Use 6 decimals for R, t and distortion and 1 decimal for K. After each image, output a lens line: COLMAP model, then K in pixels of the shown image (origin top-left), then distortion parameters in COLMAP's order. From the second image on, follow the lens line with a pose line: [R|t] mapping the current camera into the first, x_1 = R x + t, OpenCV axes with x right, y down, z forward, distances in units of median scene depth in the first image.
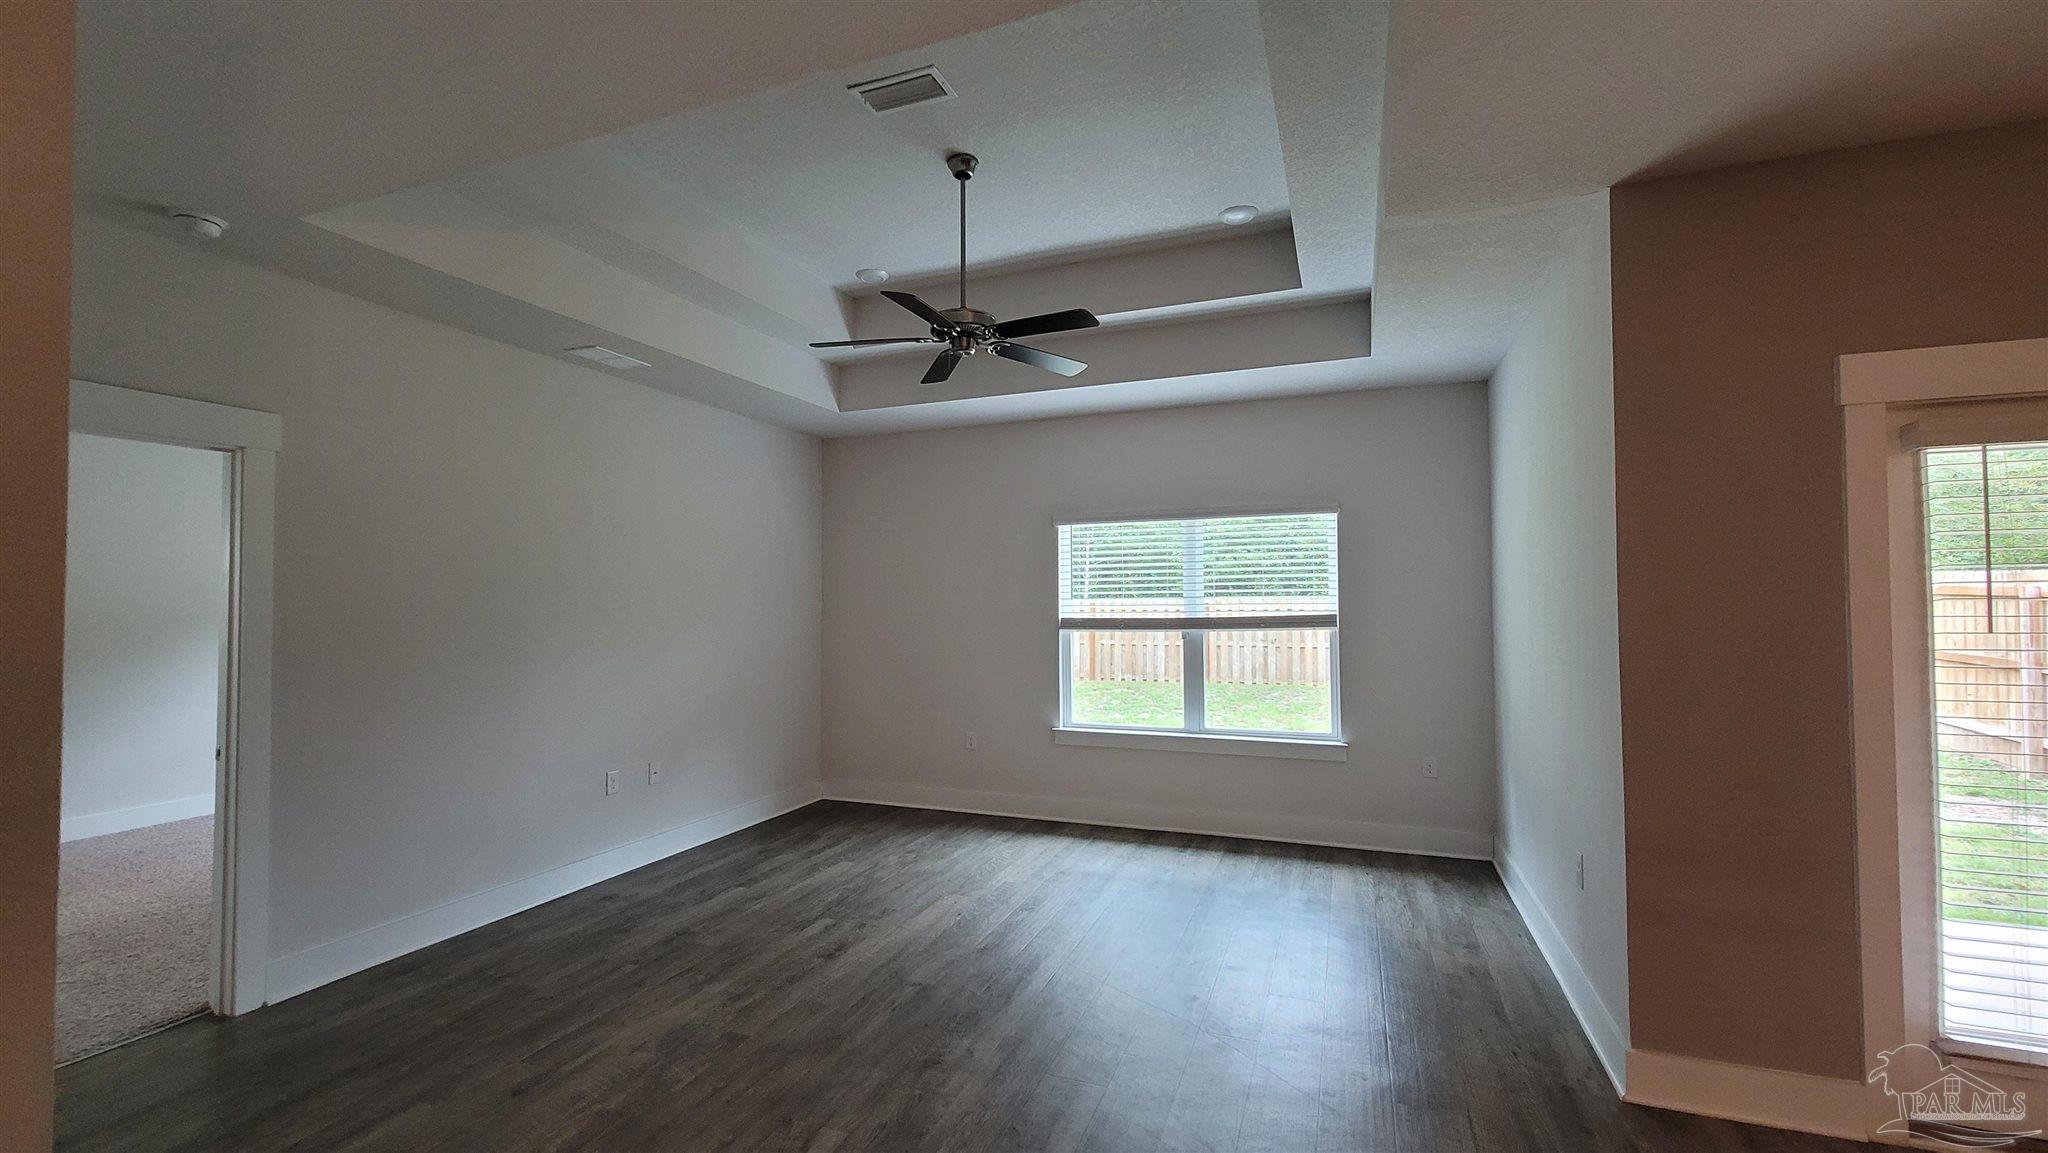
lens RADIAL K [[835.5, 0, 1027.8], [0, 835.5, 576.0], [0, 0, 1]] dist [-0.002467, 0.000073]
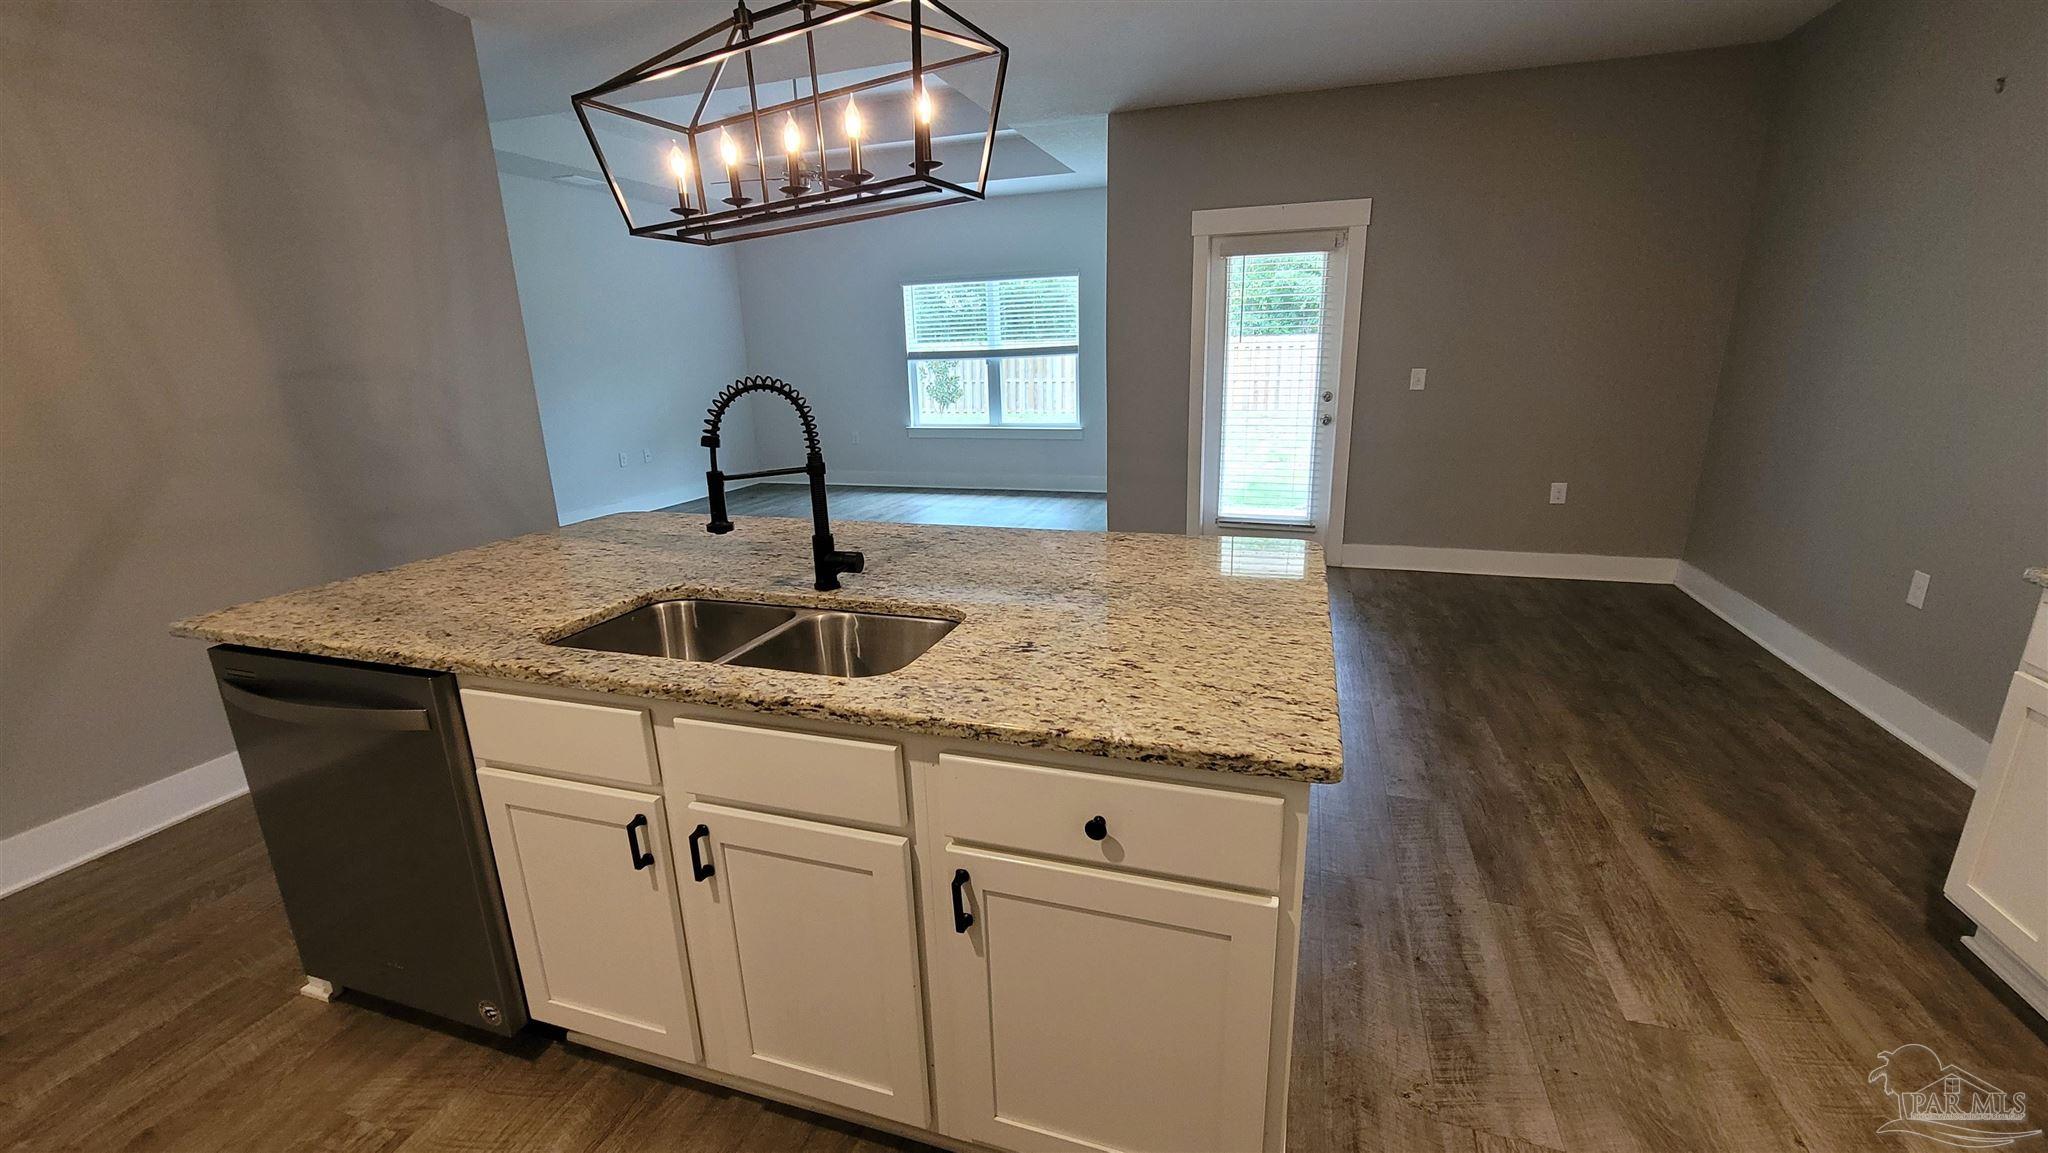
lens RADIAL K [[835.5, 0, 1024.4], [0, 835.5, 583.9], [0, 0, 1]] dist [-0.002467, 0.000073]
pose [[0.998278, -0.035288, 0.046868, 0.174971], [0.019532, 0.953216, 0.301657, -0.001076], [-0.055320, -0.300222, 0.952264, -0.595783]]
